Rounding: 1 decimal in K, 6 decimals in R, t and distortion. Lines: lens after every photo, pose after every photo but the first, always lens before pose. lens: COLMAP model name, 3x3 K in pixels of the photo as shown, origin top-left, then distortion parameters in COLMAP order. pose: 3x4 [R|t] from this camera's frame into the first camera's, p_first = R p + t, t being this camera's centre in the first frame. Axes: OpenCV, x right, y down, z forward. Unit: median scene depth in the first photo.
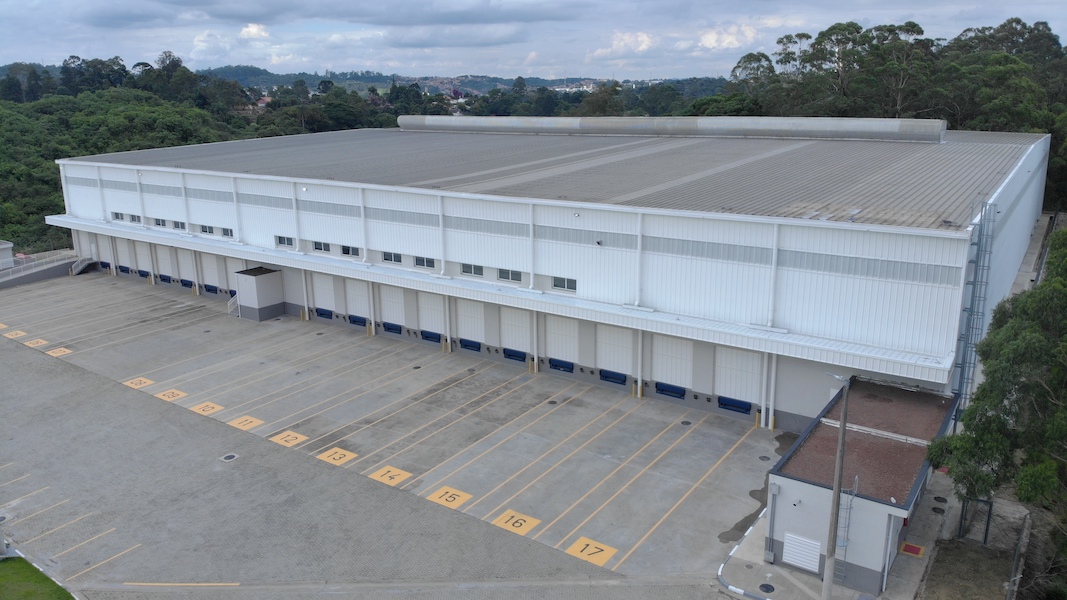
lens RADIAL K [[773.8, 0, 535.4], [0, 773.8, 285.3], [0, 0, 1]] dist [0.090825, -0.217795]
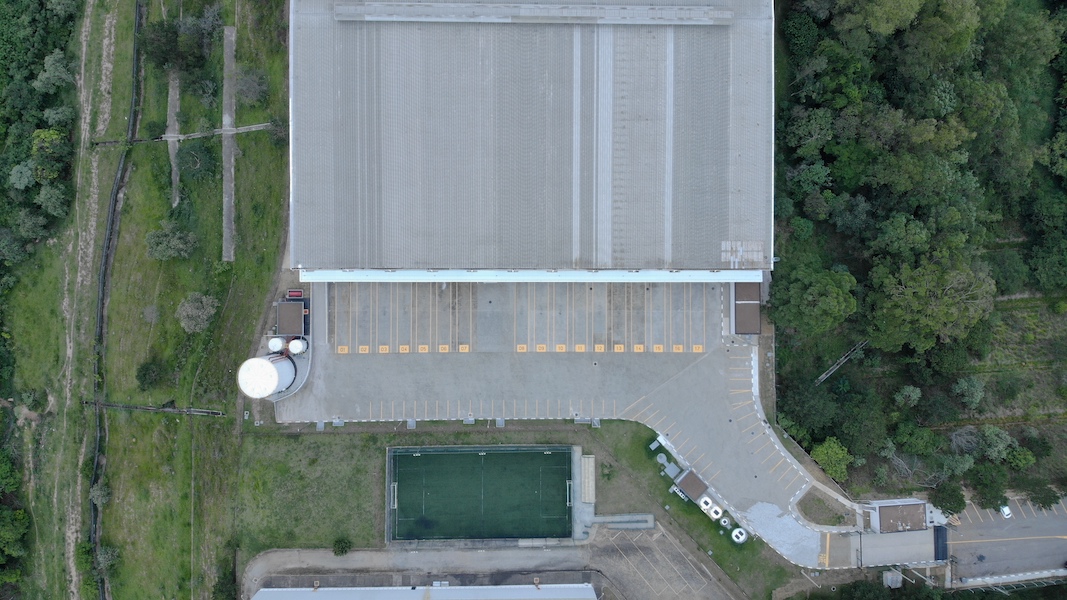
lens RADIAL K [[753.7, 0, 533.1], [0, 753.7, 284.5], [0, 0, 1]] dist [0.170965, -0.198442]
pose [[0.819724, -0.569618, 0.059890, -0.520052], [0.098195, 0.242782, 0.965098, -2.796017], [-0.564278, -0.785234, 0.254948, 0.440369]]
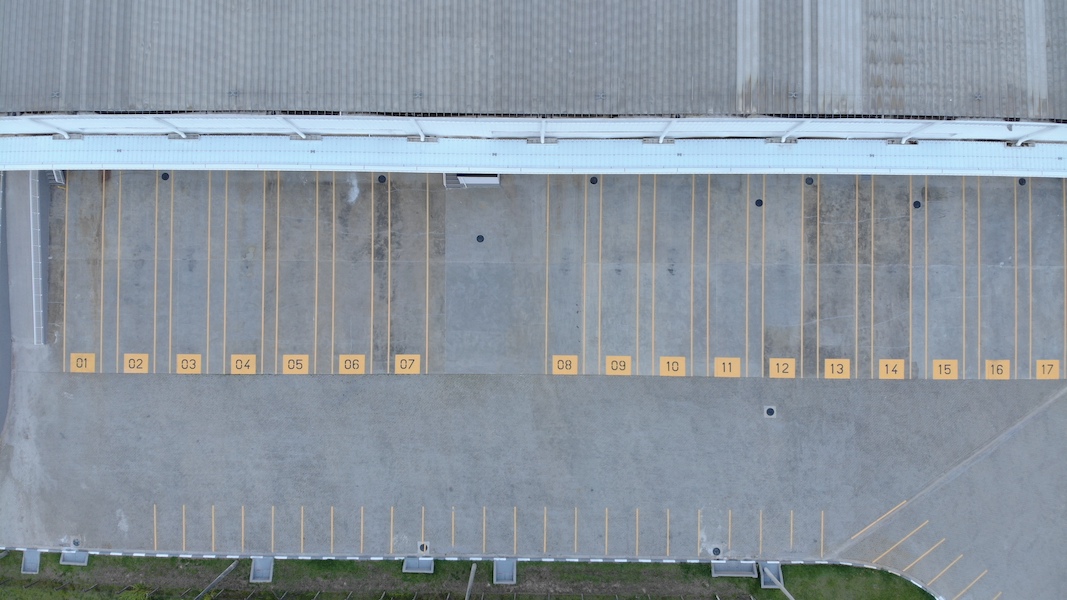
lens RADIAL K [[773.8, 0, 535.4], [0, 773.8, 285.3], [0, 0, 1]] dist [0.090825, -0.217795]
pose [[0.825211, -0.564039, 0.029772, -0.525564], [0.129707, 0.240541, 0.961934, -0.971121], [-0.549729, -0.789937, 0.271657, 0.838861]]
